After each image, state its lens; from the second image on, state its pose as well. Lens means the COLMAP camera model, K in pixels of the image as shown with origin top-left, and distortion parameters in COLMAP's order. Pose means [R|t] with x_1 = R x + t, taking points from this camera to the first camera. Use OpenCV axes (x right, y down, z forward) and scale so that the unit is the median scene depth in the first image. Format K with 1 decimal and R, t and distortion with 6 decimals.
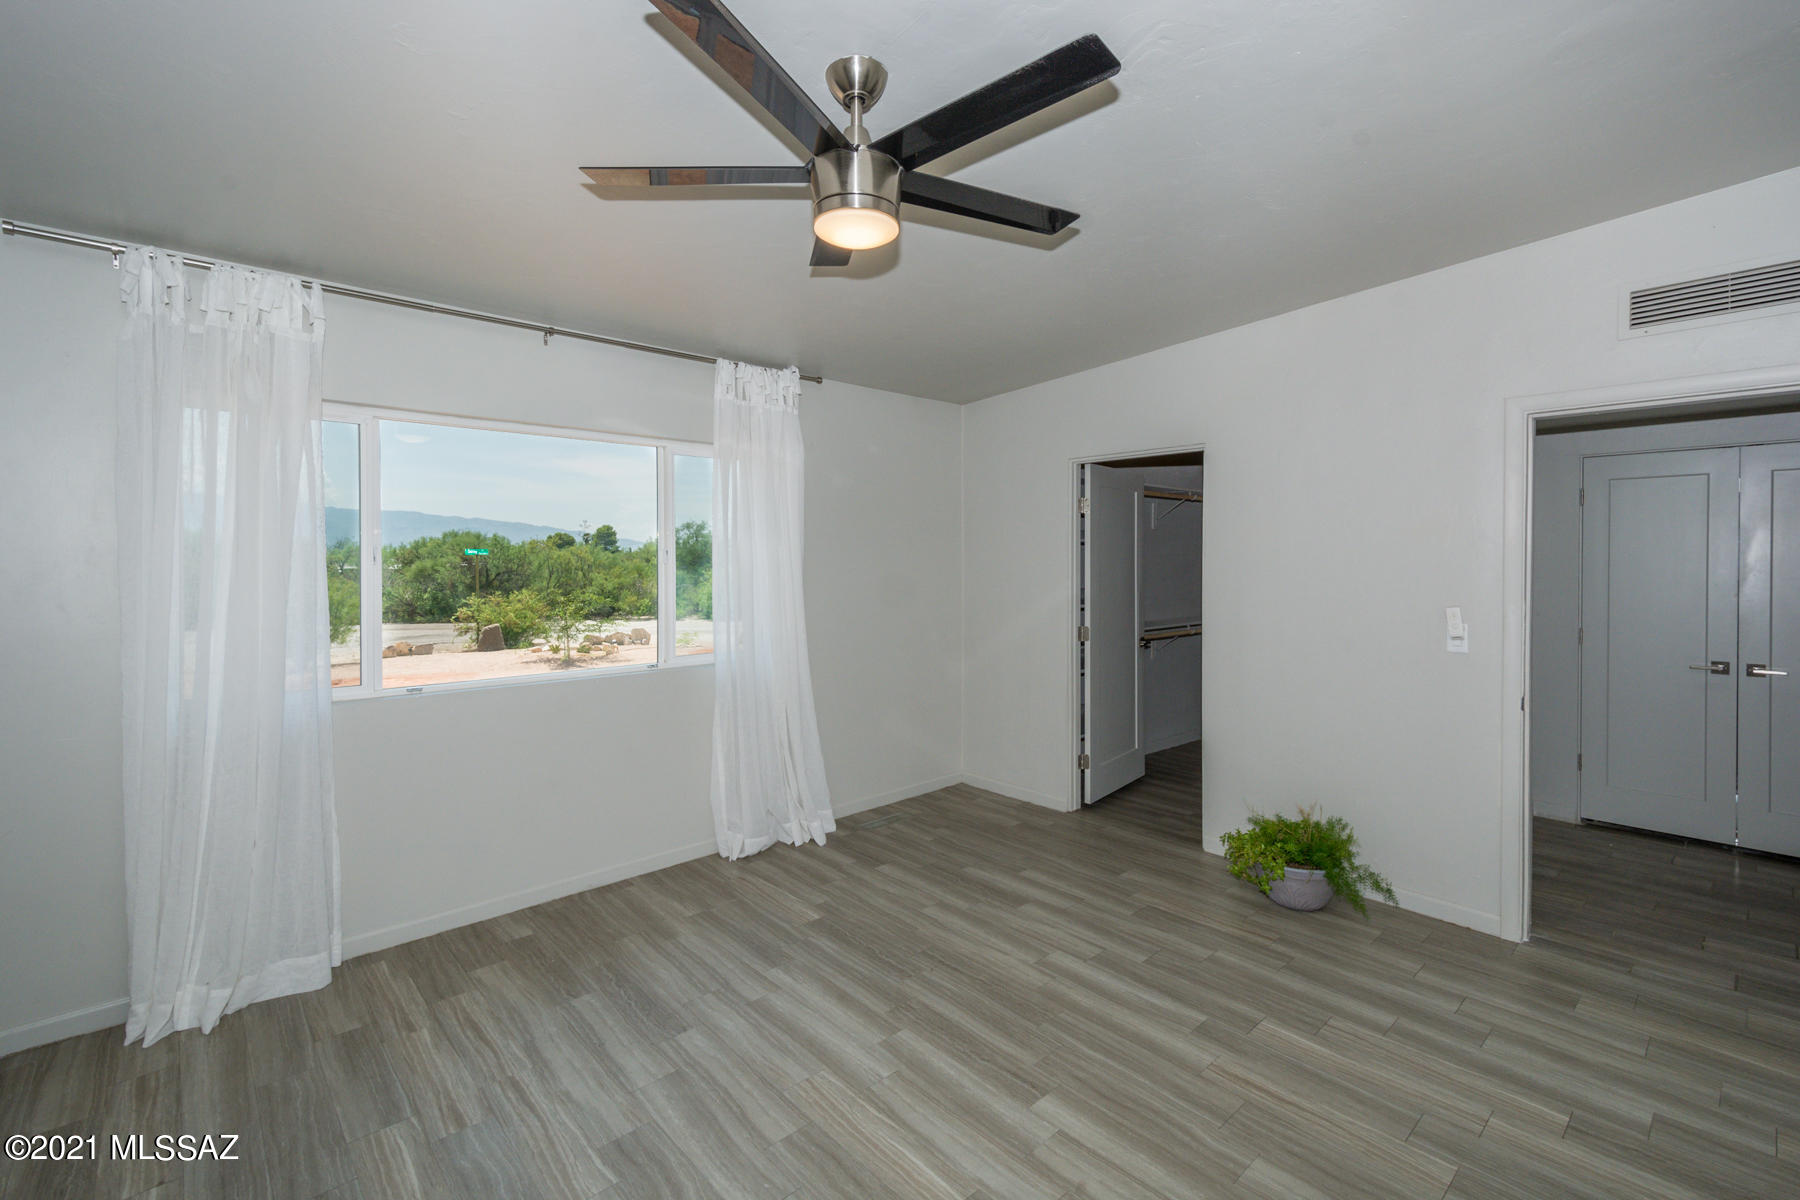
lens RADIAL K [[787.0, 0, 899.3], [0, 787.0, 569.1], [0, 0, 1]] dist [0.011161, -0.000385]
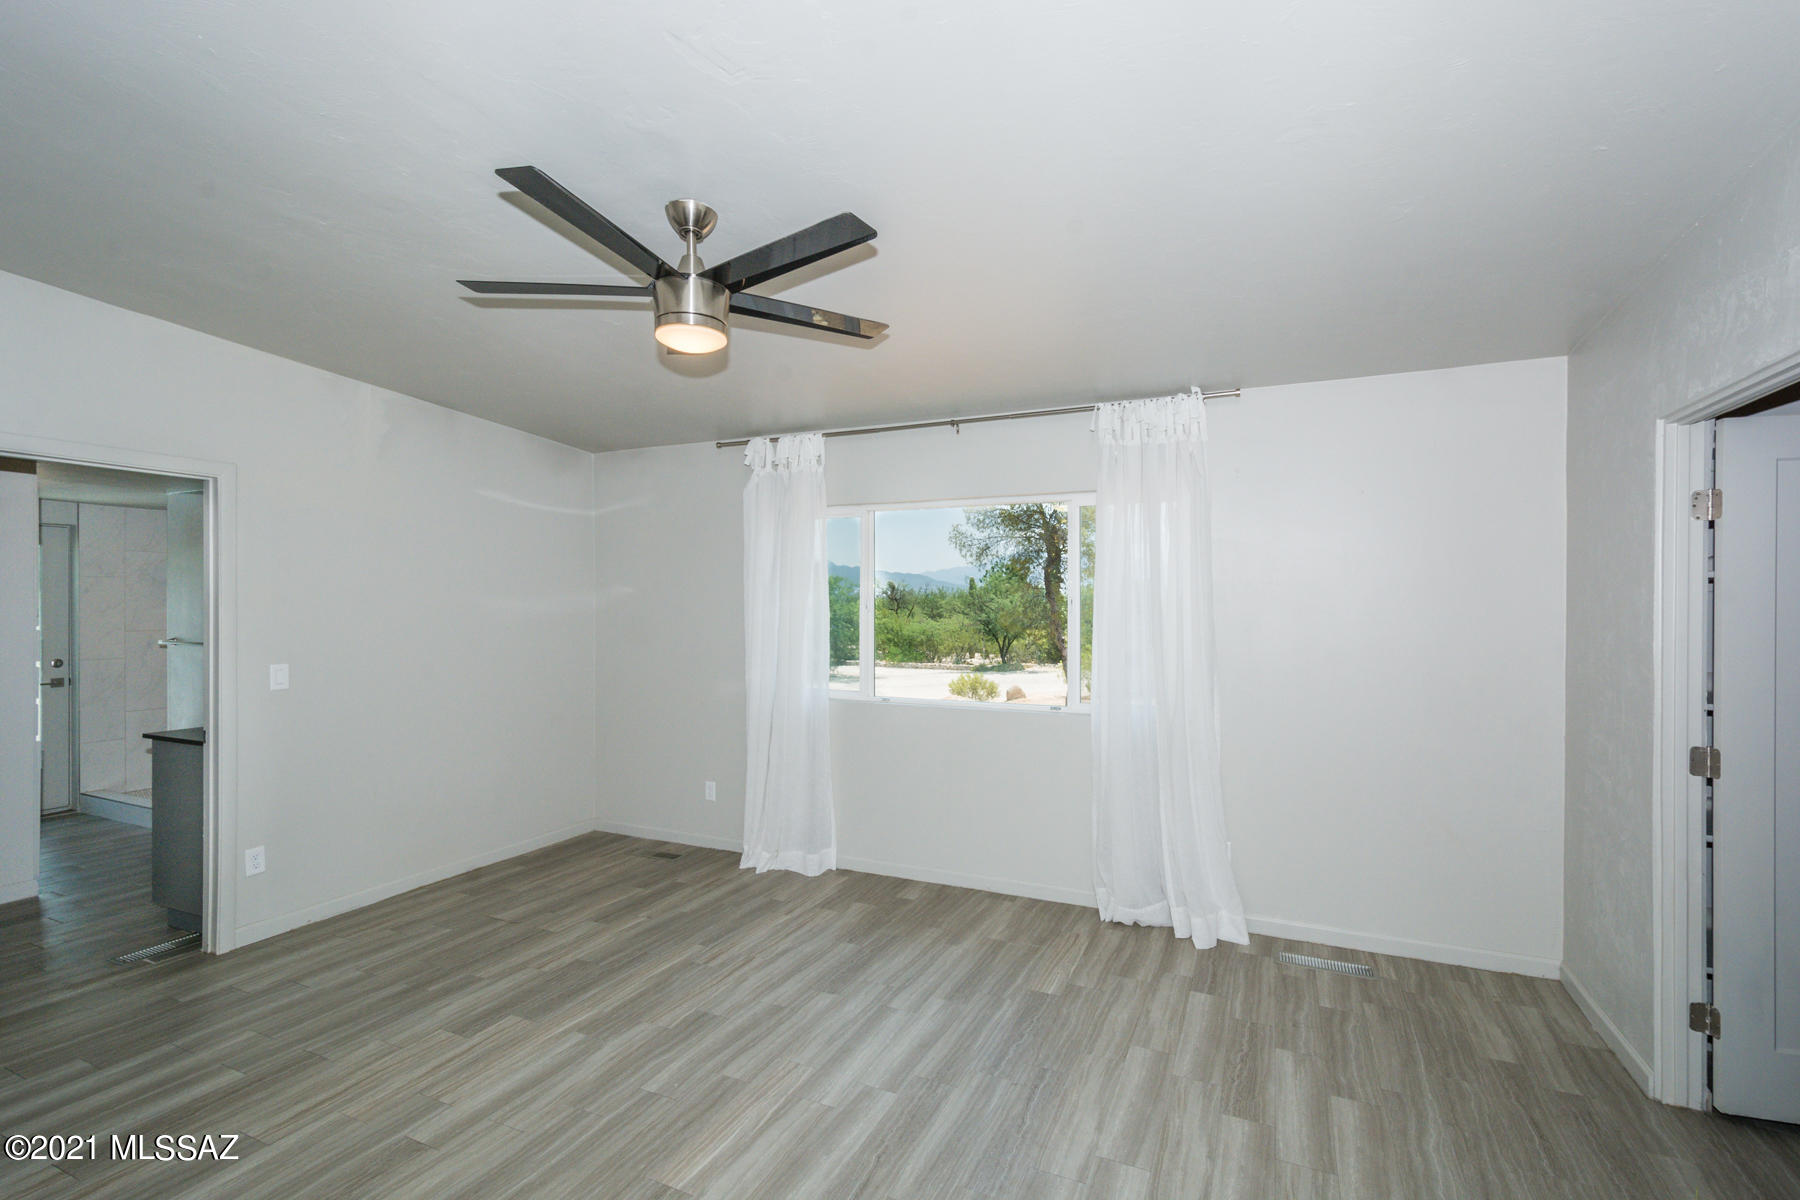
lens RADIAL K [[775.8, 0, 903.1], [0, 775.8, 606.1], [0, 0, 1]] dist [0.012771, -0.000050]
pose [[0.403575, 0.004847, -0.914934, 0.714396], [-0.013358, 0.999911, -0.000595, -0.014112], [0.914849, 0.012462, 0.403604, 0.495125]]
